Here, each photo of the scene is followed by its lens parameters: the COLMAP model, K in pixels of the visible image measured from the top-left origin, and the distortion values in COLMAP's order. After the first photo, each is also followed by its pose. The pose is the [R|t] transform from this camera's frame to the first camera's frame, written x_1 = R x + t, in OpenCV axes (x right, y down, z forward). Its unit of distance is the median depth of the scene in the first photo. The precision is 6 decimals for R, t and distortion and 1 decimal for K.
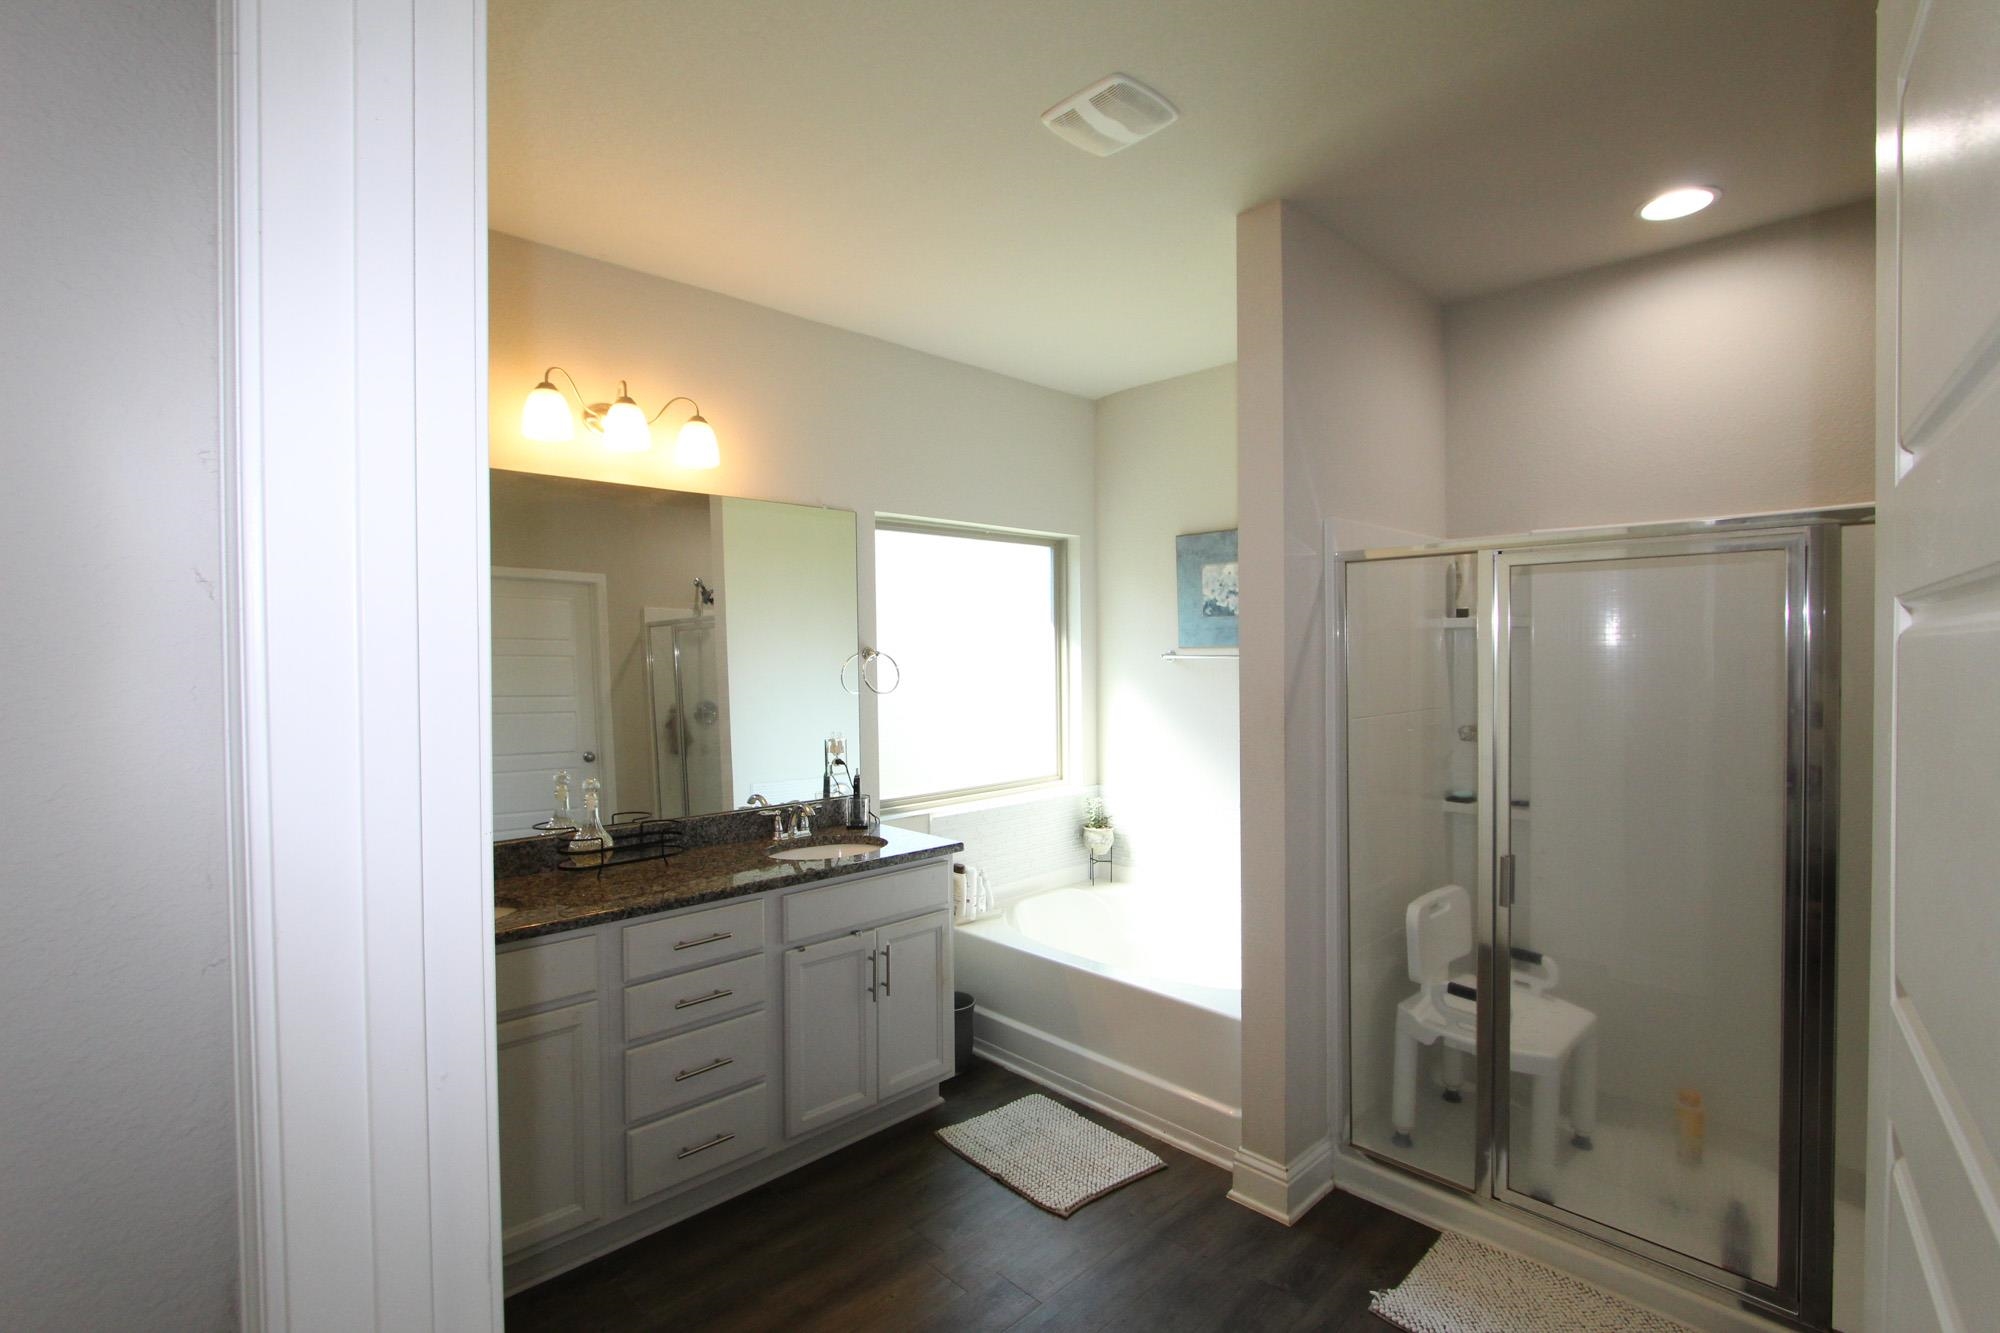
lens RADIAL K [[917.2, 0, 999.0], [0, 917.2, 663.4], [0, 0, 1]] dist [0.001337, 0.000076]
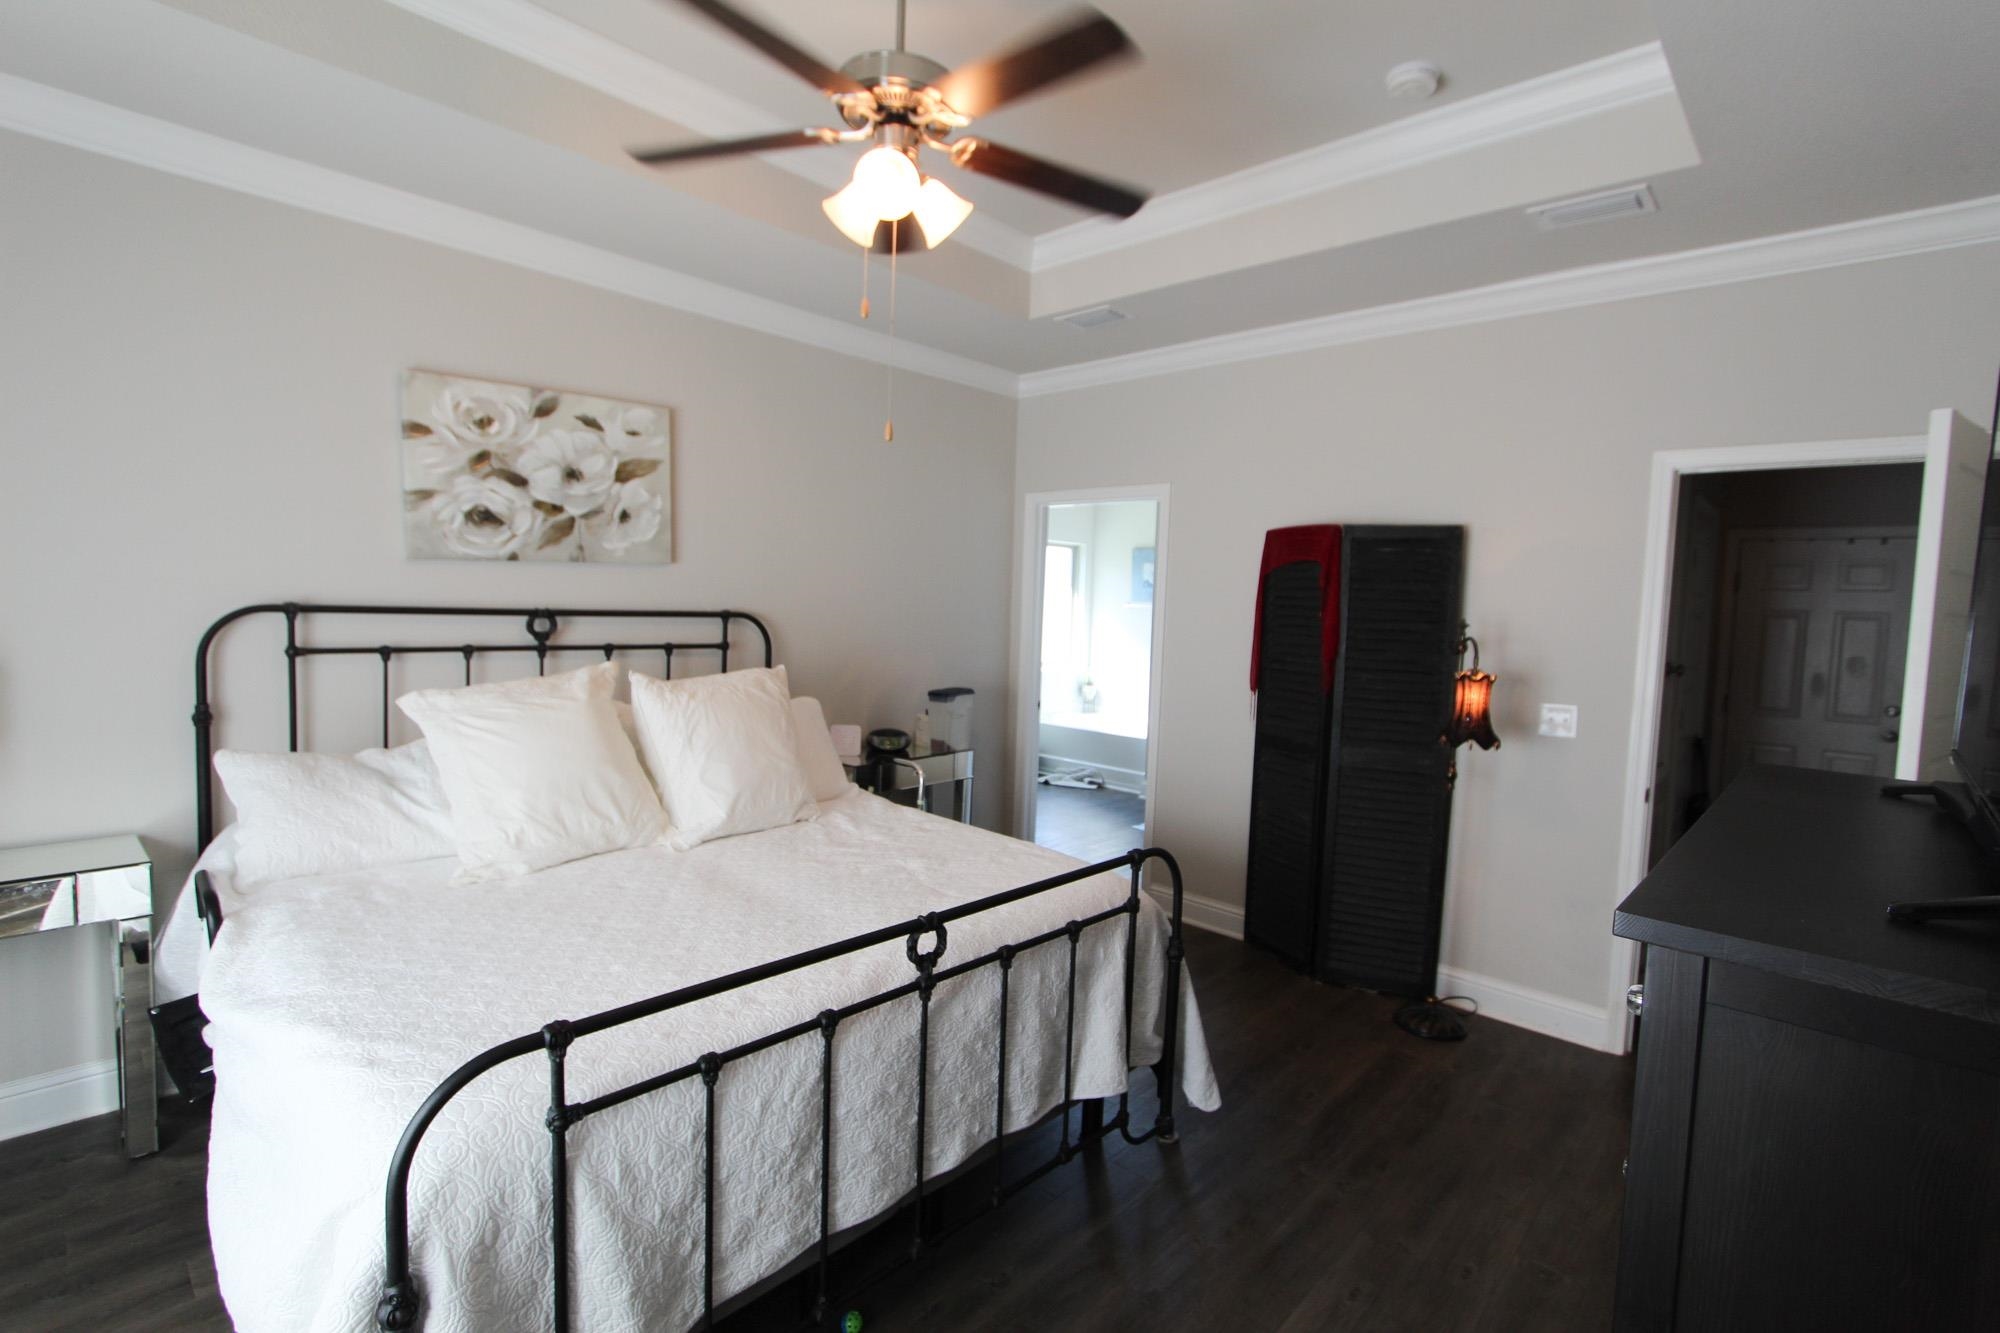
lens RADIAL K [[920.2, 0, 1003.2], [0, 920.2, 663.3], [0, 0, 1]] dist [-0.013377, 0.001184]
pose [[0.997991, 0.036884, 0.051512, -0.219880], [-0.039584, 0.997840, 0.052423, 0.029126], [-0.049467, -0.054356, 0.997296, -1.208115]]
